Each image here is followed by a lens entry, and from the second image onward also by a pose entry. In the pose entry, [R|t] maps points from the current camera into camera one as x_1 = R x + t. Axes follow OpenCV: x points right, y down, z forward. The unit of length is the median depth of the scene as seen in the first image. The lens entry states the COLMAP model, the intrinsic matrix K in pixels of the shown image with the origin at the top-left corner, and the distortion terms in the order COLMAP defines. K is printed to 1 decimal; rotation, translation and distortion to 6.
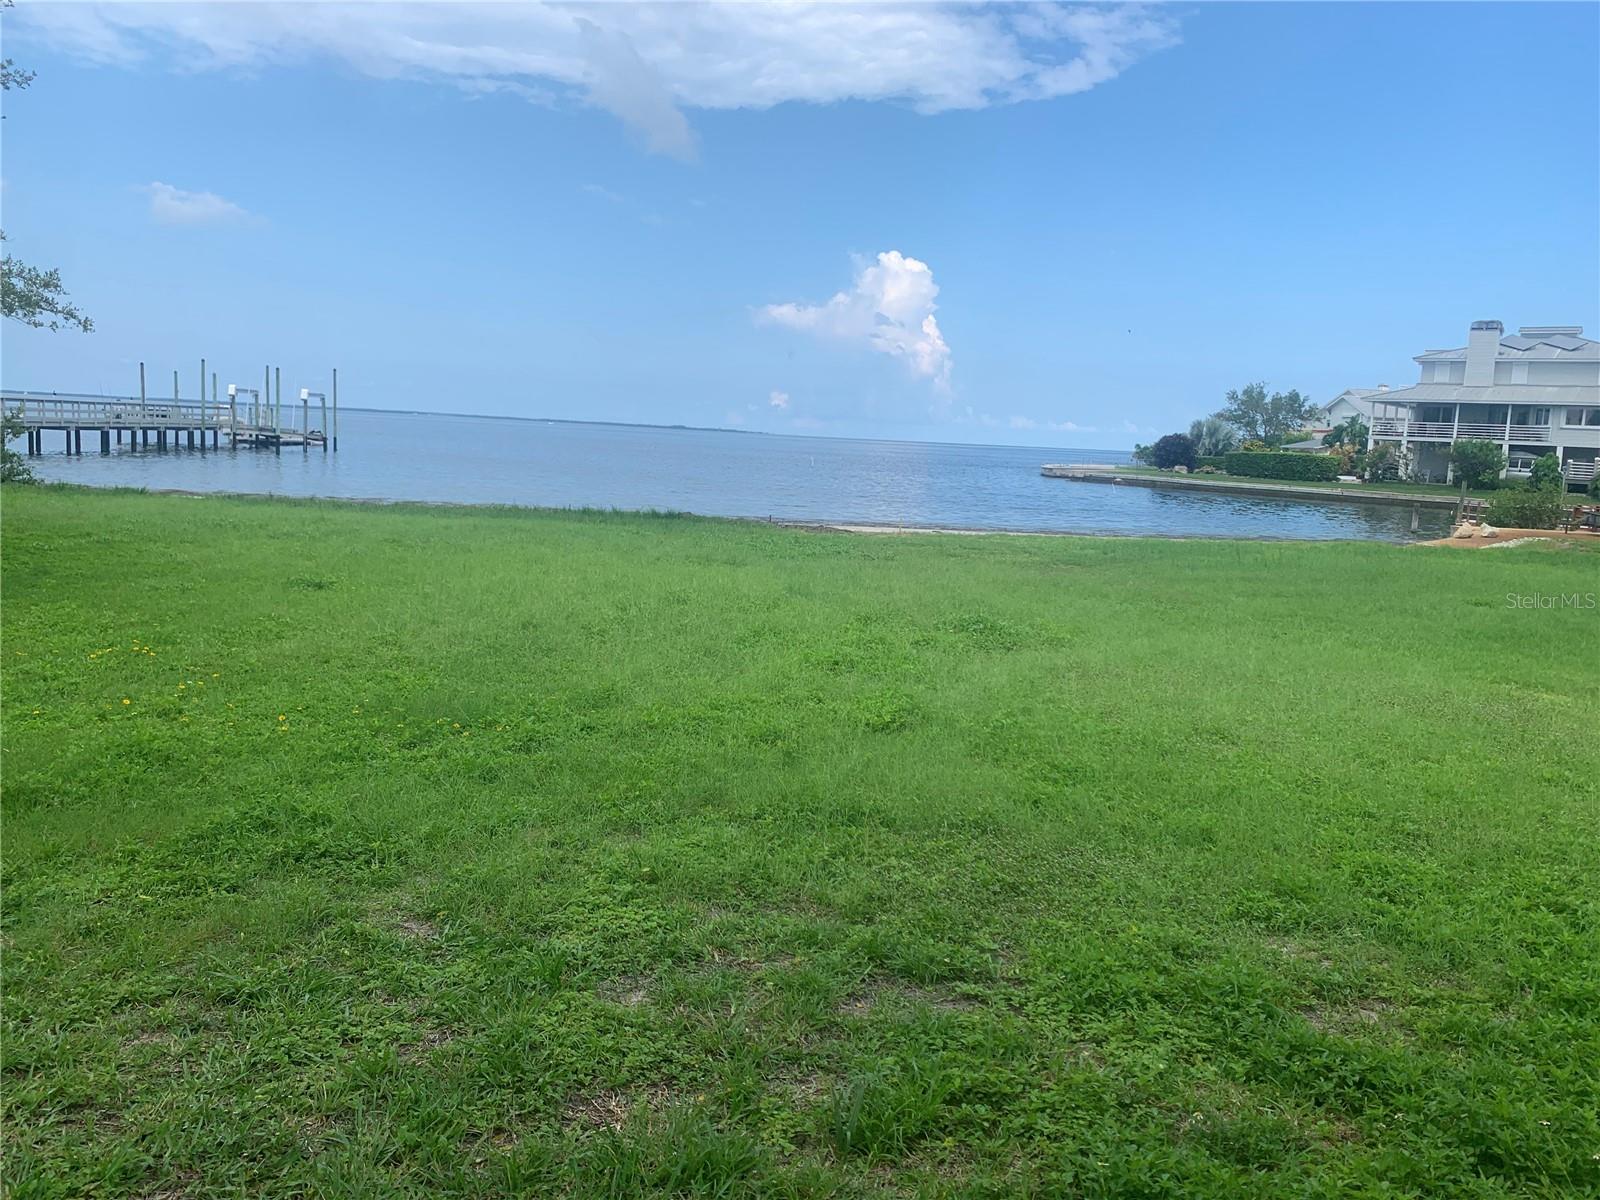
lens RADIAL K [[1207.8, 0, 832.1], [0, 1207.8, 604.0], [0, 0, 1]] dist [0.025966, -0.045185]
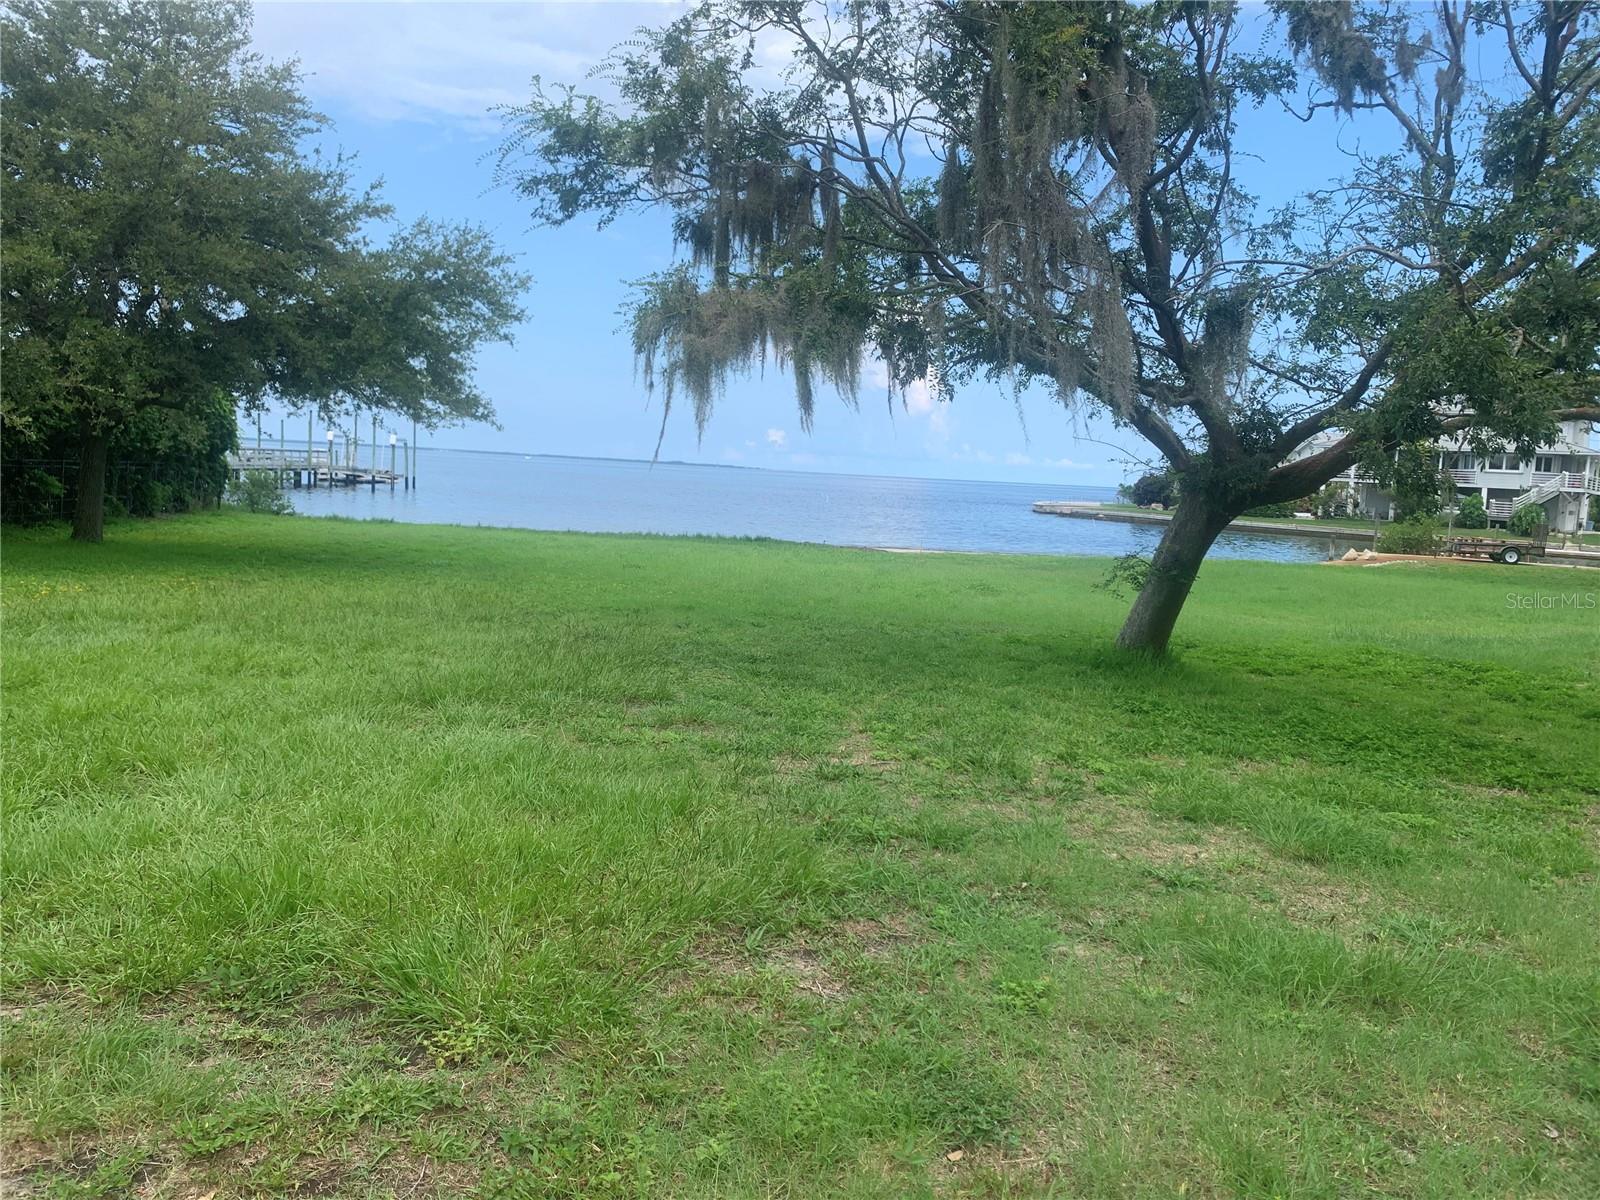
lens RADIAL K [[1199.7, 0, 803.4], [0, 1199.7, 654.3], [0, 0, 1]] dist [-0.000009, -0.013183]
pose [[0.999786, 0.004843, -0.020136, -0.017836], [-0.004586, 0.999907, 0.012818, 0.014256], [0.020197, -0.012723, 0.999715, -0.133110]]
